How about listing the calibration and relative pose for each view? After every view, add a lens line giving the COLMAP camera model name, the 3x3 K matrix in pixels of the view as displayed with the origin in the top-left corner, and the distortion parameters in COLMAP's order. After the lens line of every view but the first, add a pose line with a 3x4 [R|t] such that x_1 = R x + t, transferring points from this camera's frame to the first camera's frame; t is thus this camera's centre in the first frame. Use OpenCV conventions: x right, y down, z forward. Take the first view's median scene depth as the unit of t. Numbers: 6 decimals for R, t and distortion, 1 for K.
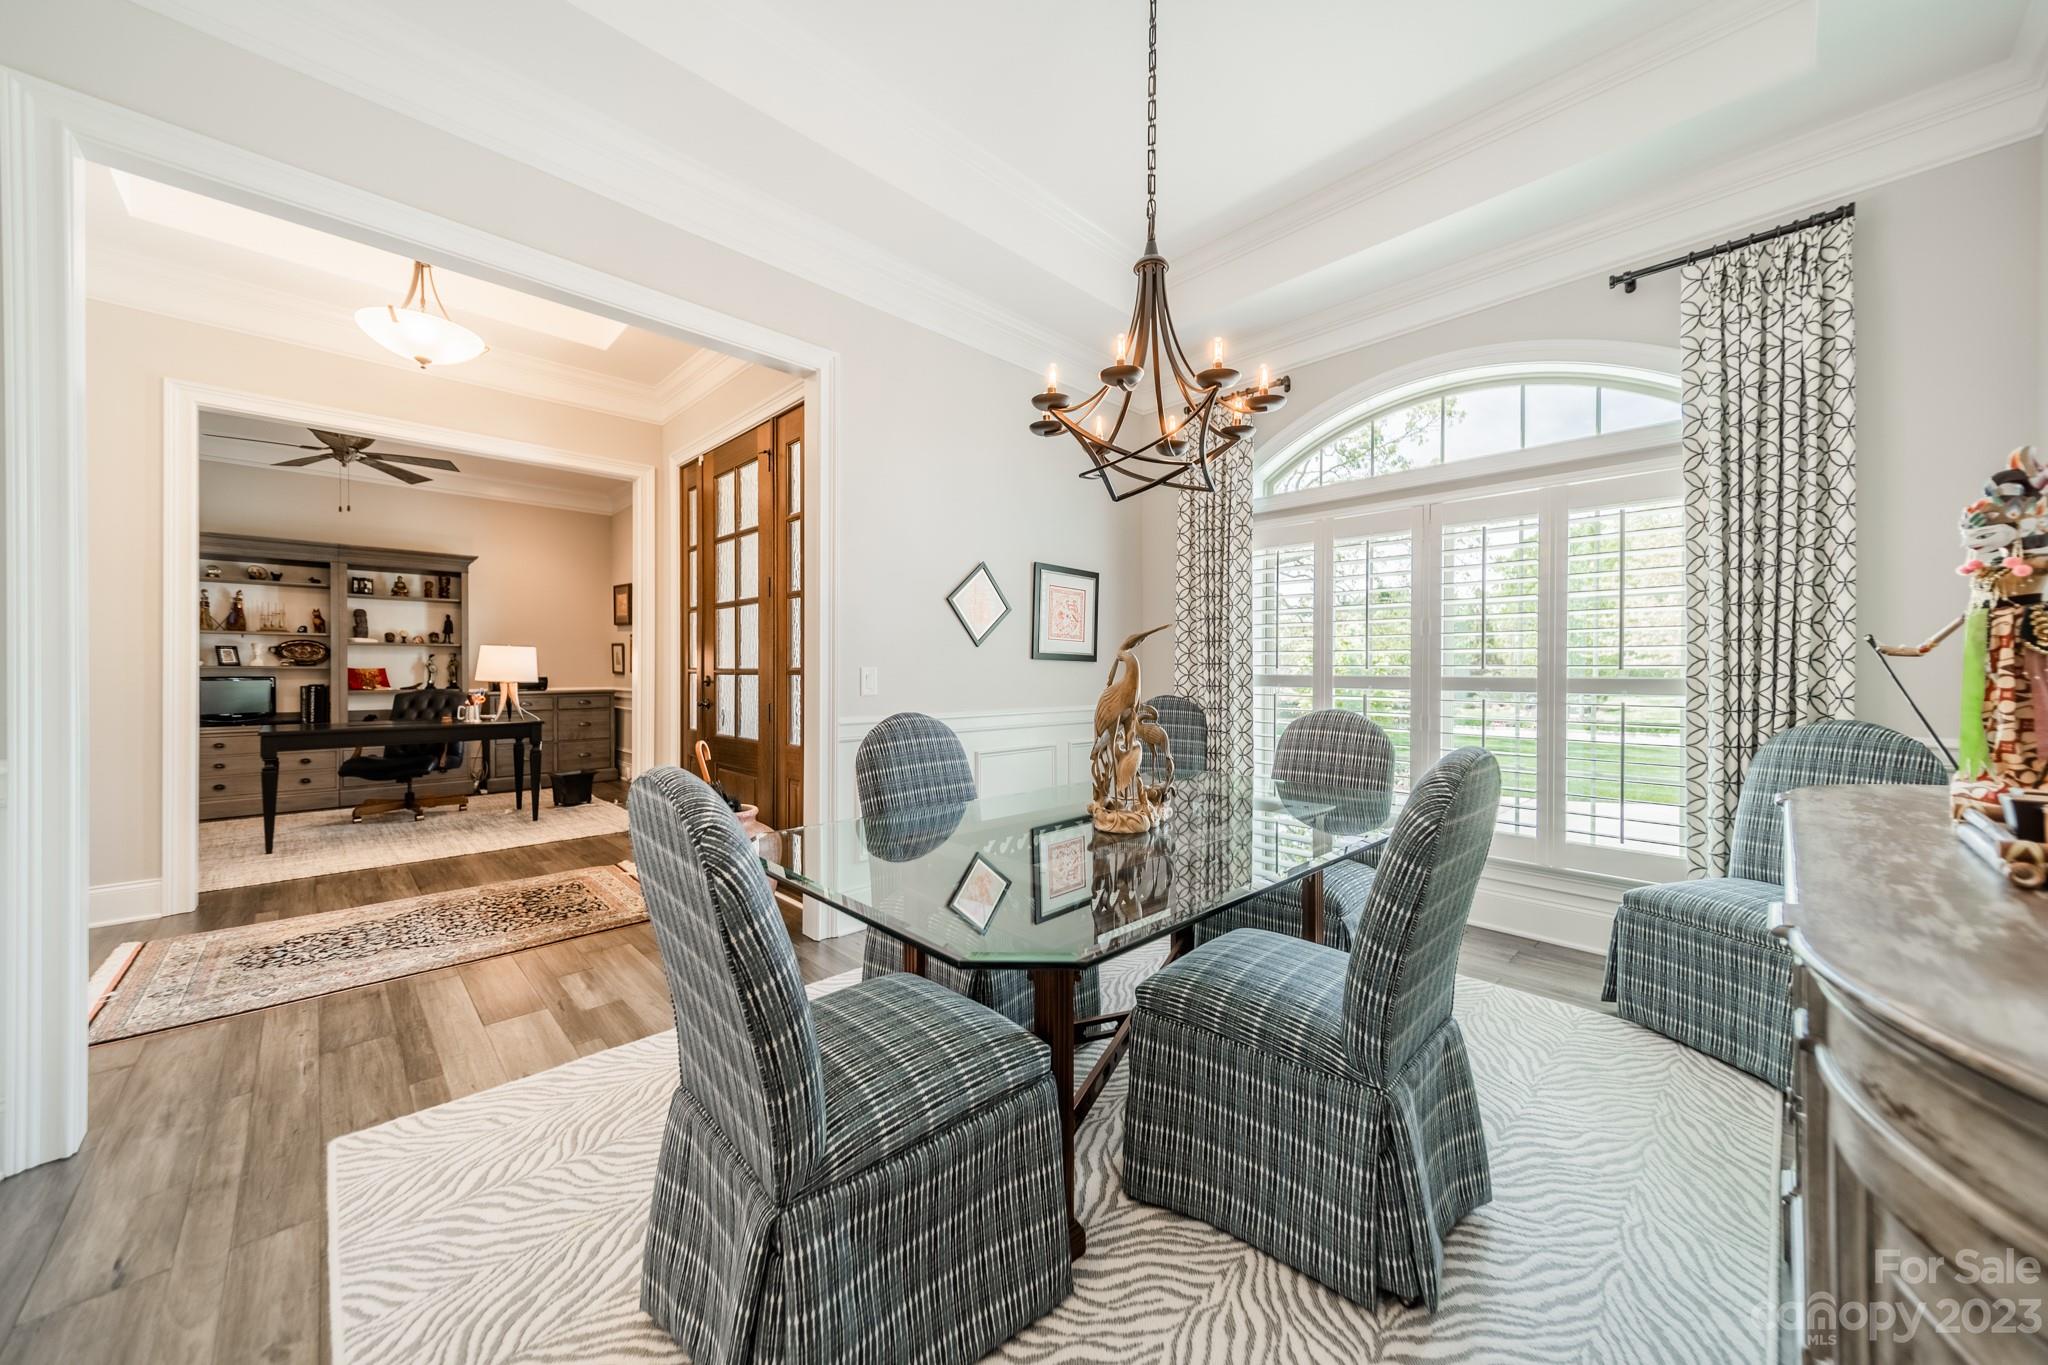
lens RADIAL K [[730.2, 0, 1019.7], [0, 730.2, 674.2], [0, 0, 1]] dist [0.009926, -0.000952]
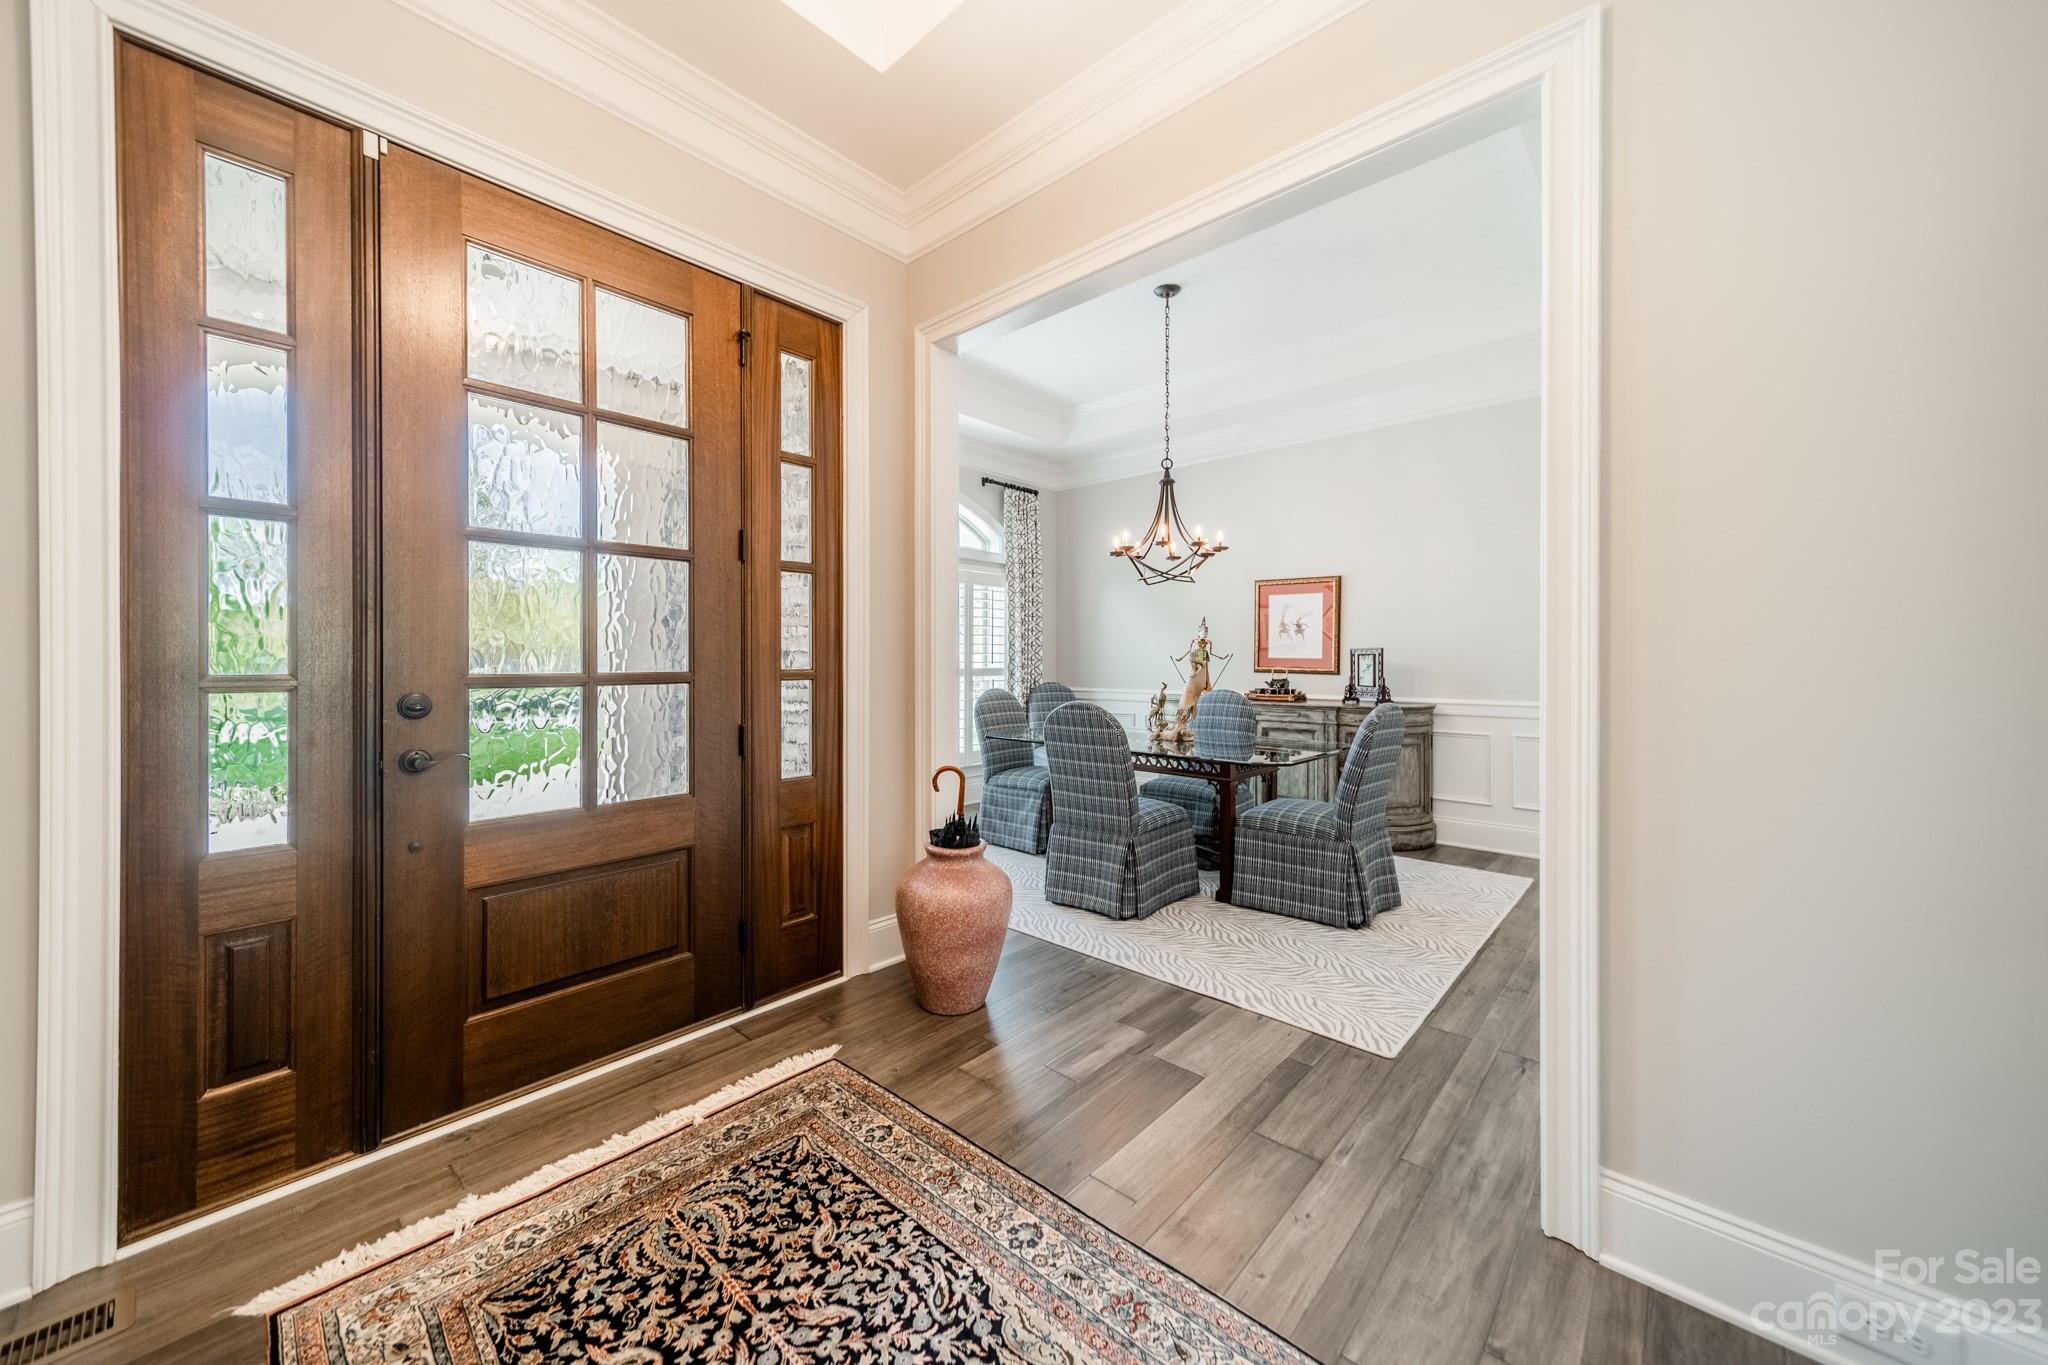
lens RADIAL K [[730.2, 0, 1019.6], [0, 730.2, 661.3], [0, 0, 1]] dist [0.009926, -0.000952]
pose [[-0.057639, -0.005441, 0.998323, -1.668961], [0.004500, 0.999974, 0.005710, -0.032148], [-0.998327, 0.004822, -0.057613, 1.329735]]
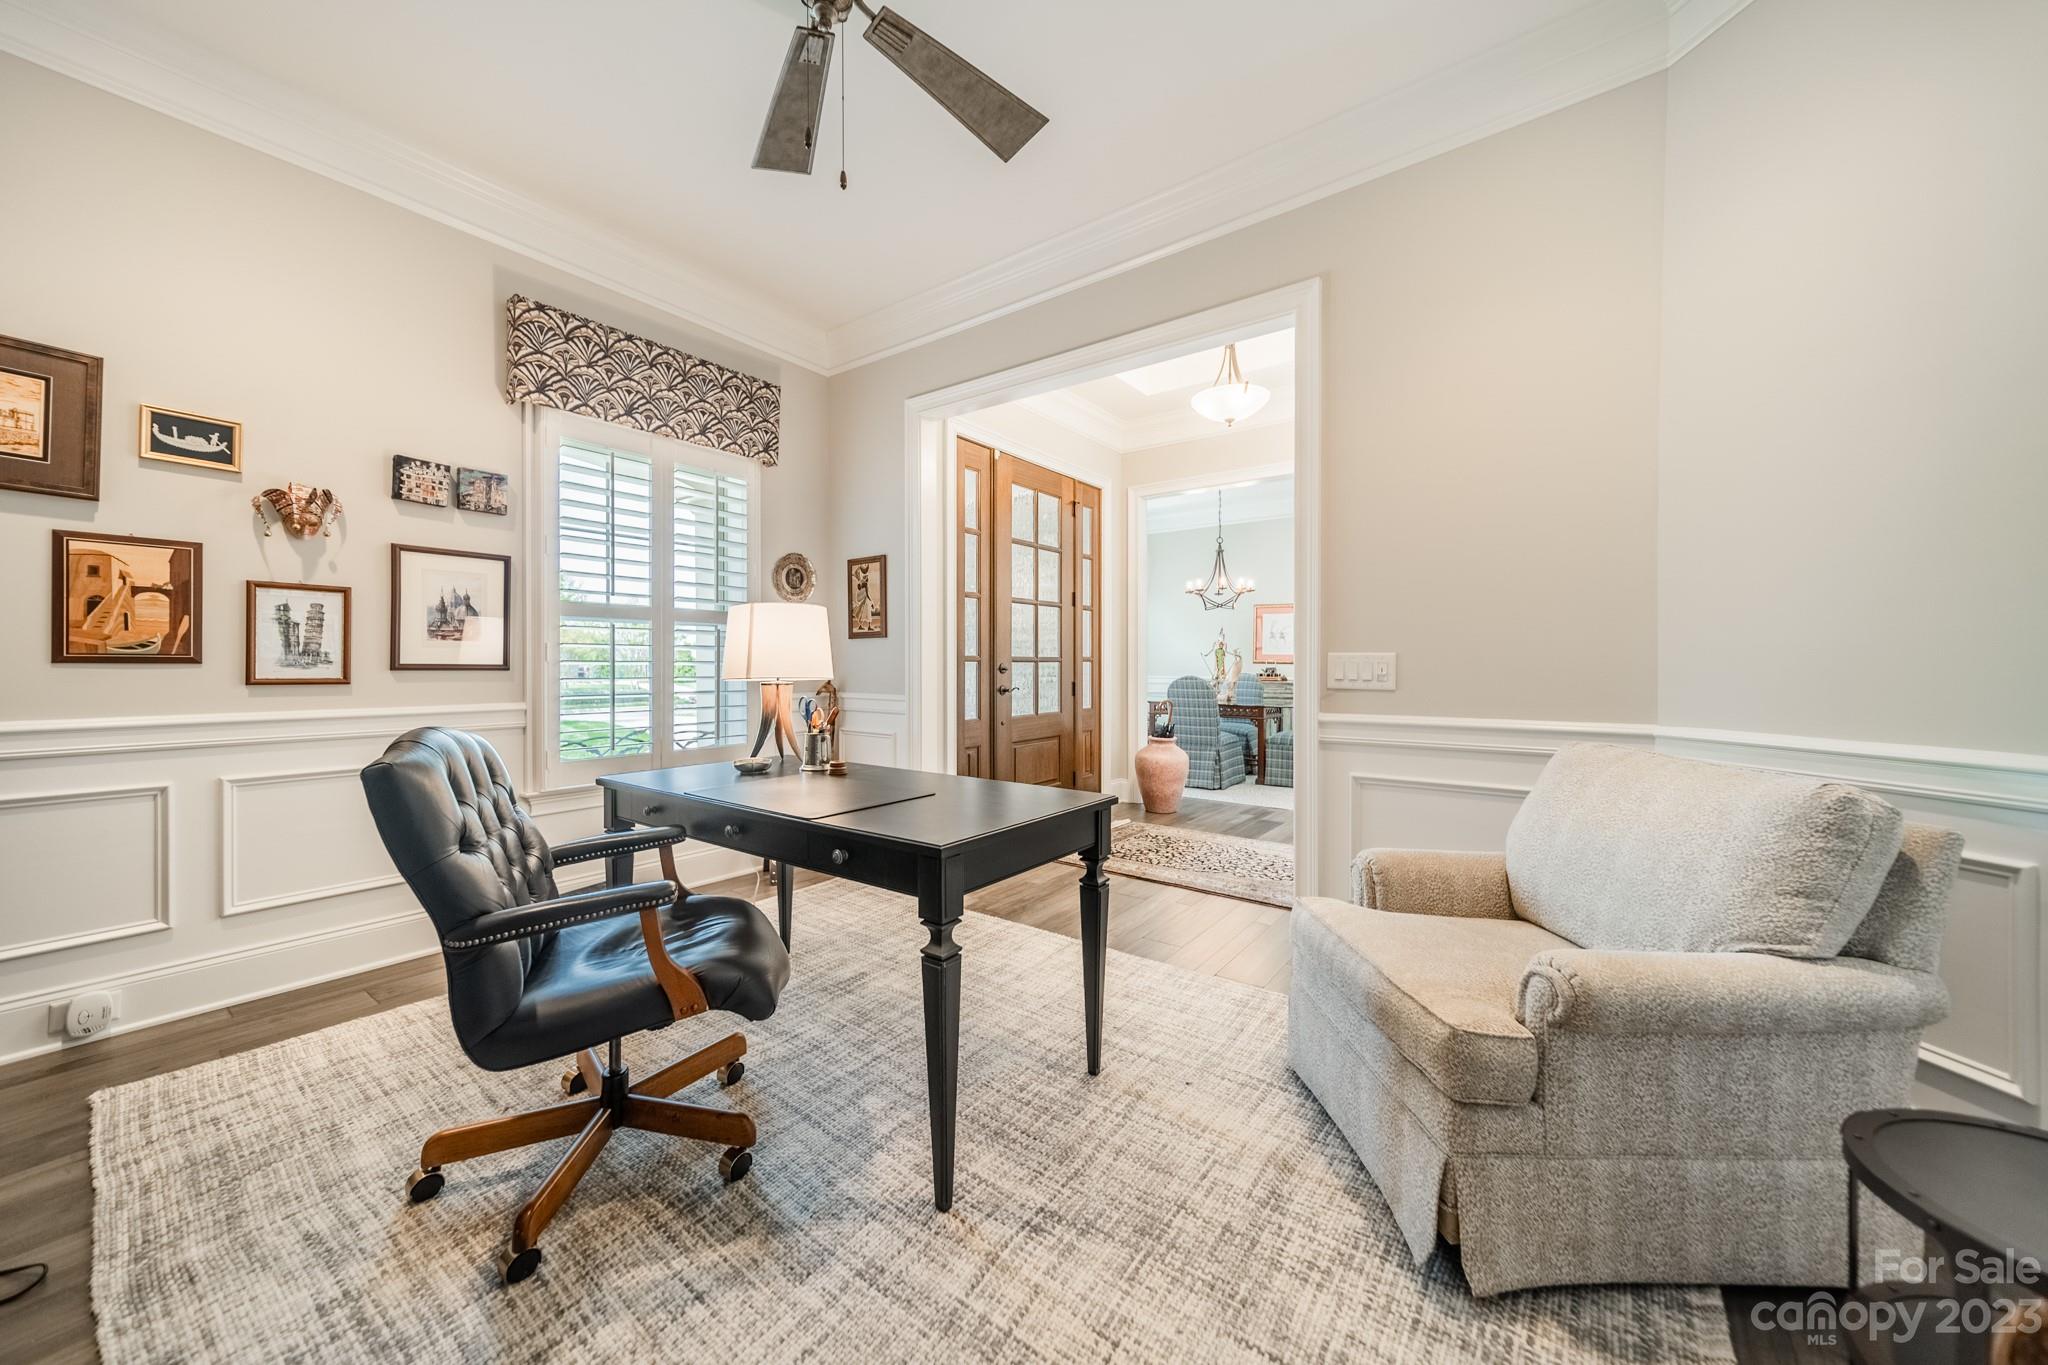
lens RADIAL K [[730.2, 0, 1025.7], [0, 730.2, 666.7], [0, 0, 1]] dist [0.009926, -0.000952]
pose [[-0.162496, -0.012522, 0.986630, -2.865728], [0.001863, 0.999914, 0.012998, -0.012466], [-0.986707, 0.003951, -0.162459, 2.214168]]
